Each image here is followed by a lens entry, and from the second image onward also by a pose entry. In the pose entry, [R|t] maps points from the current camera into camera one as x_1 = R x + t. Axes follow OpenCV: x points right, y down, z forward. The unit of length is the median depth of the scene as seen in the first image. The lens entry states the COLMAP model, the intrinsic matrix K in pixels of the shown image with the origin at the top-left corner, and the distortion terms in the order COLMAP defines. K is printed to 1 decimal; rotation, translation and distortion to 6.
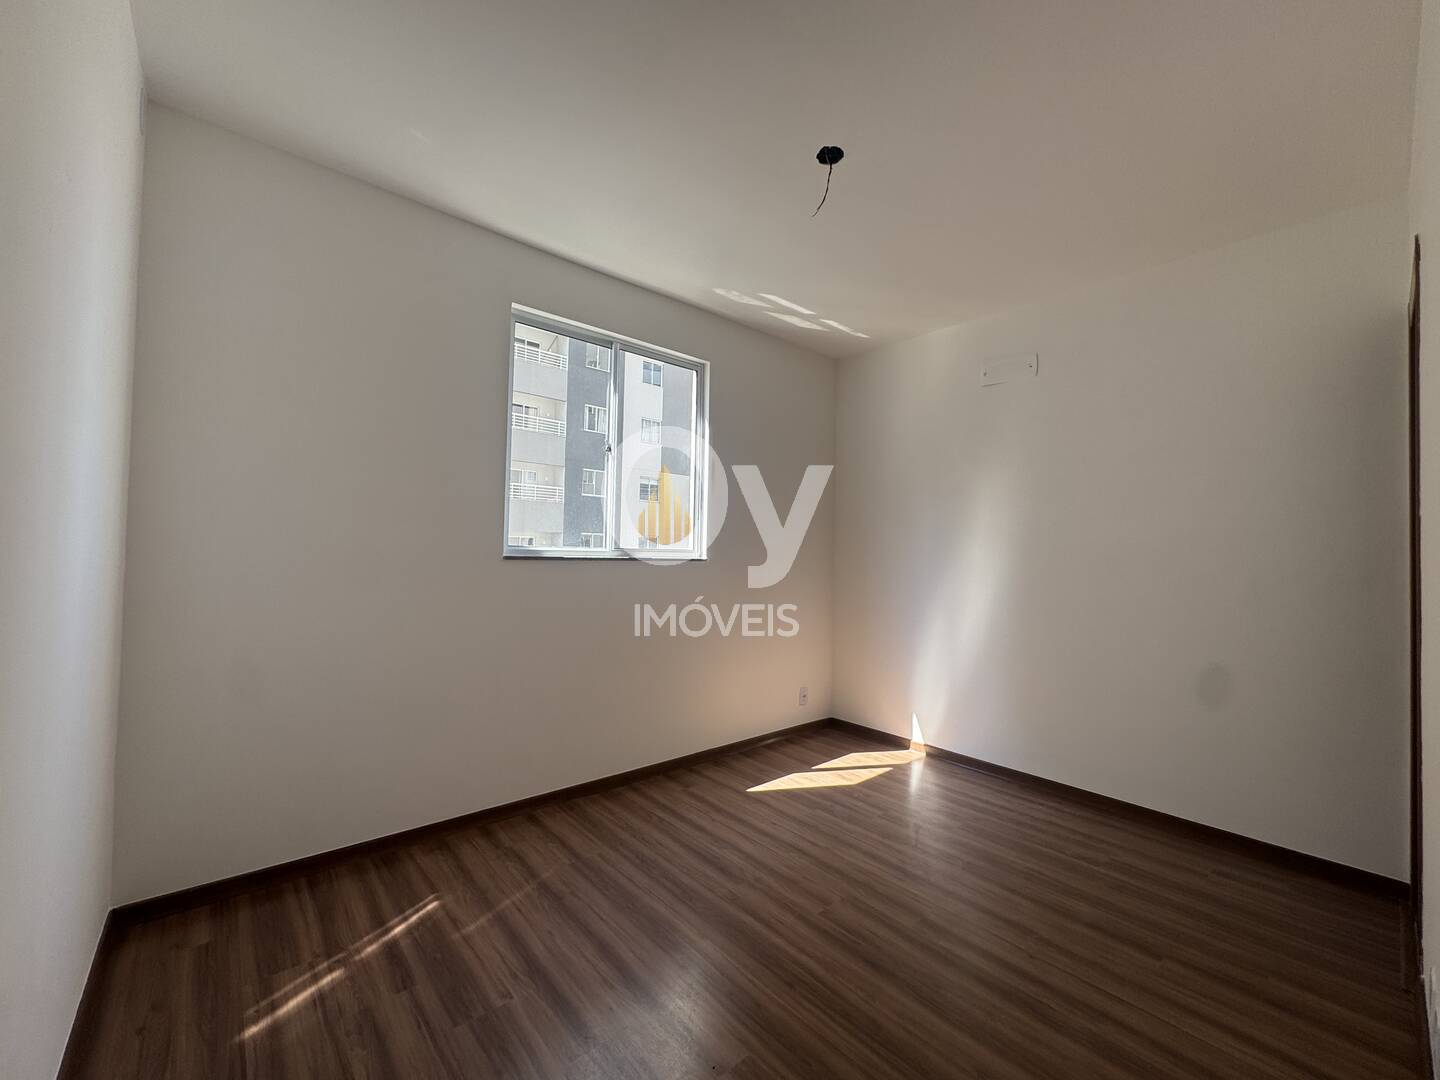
lens RADIAL K [[574.8, 0, 737.4], [0, 574.8, 560.7], [0, 0, 1]] dist [-0.001546, 0.000323]
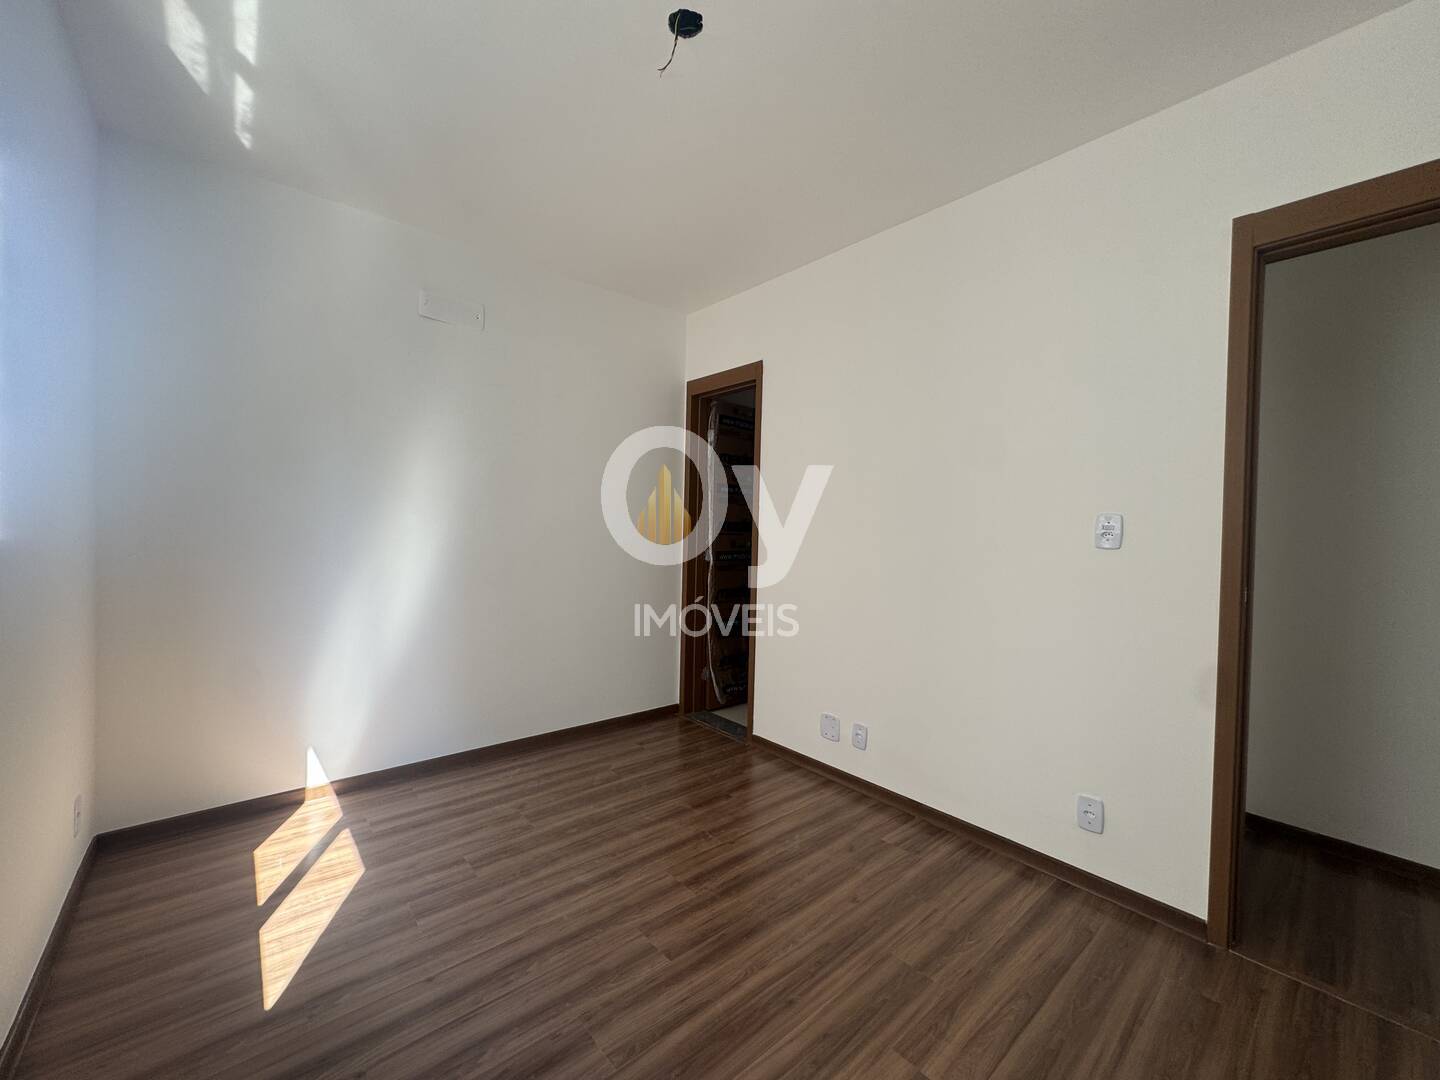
lens RADIAL K [[574.8, 0, 717.1], [0, 574.8, 529.3], [0, 0, 1]] dist [-0.001546, 0.000323]
pose [[0.018434, -0.021200, 0.999605, -0.483600], [-0.008076, 0.999739, 0.021351, -0.016938], [-0.999797, -0.008466, 0.018258, 0.666634]]
